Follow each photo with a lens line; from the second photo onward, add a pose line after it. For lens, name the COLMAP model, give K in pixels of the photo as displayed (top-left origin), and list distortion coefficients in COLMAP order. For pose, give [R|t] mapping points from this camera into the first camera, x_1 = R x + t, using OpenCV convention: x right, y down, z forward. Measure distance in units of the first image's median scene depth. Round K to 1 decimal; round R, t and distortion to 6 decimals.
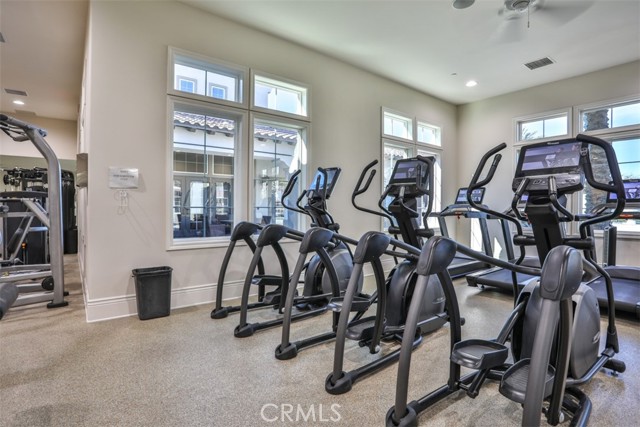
lens RADIAL K [[317.6, 0, 323.7], [0, 317.6, 210.9], [0, 0, 1]] dist [0.006121, 0.000711]
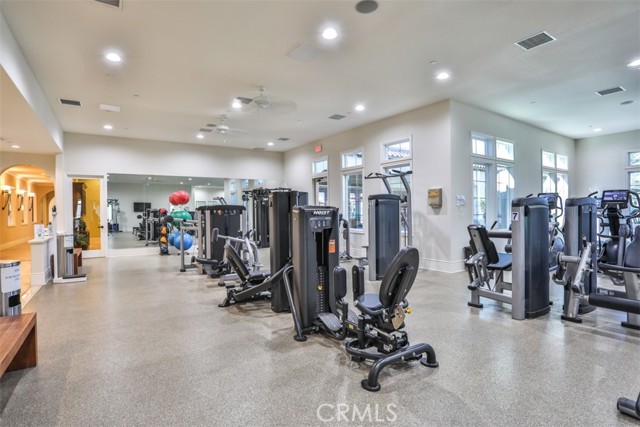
lens RADIAL K [[317.6, 0, 316.8], [0, 317.6, 214.5], [0, 0, 1]] dist [0.006121, 0.000711]
pose [[0.997895, -0.016969, -0.062594, -0.747544], [0.016462, 0.999827, -0.008615, -0.007702], [0.062730, 0.007567, 0.998002, -0.564597]]
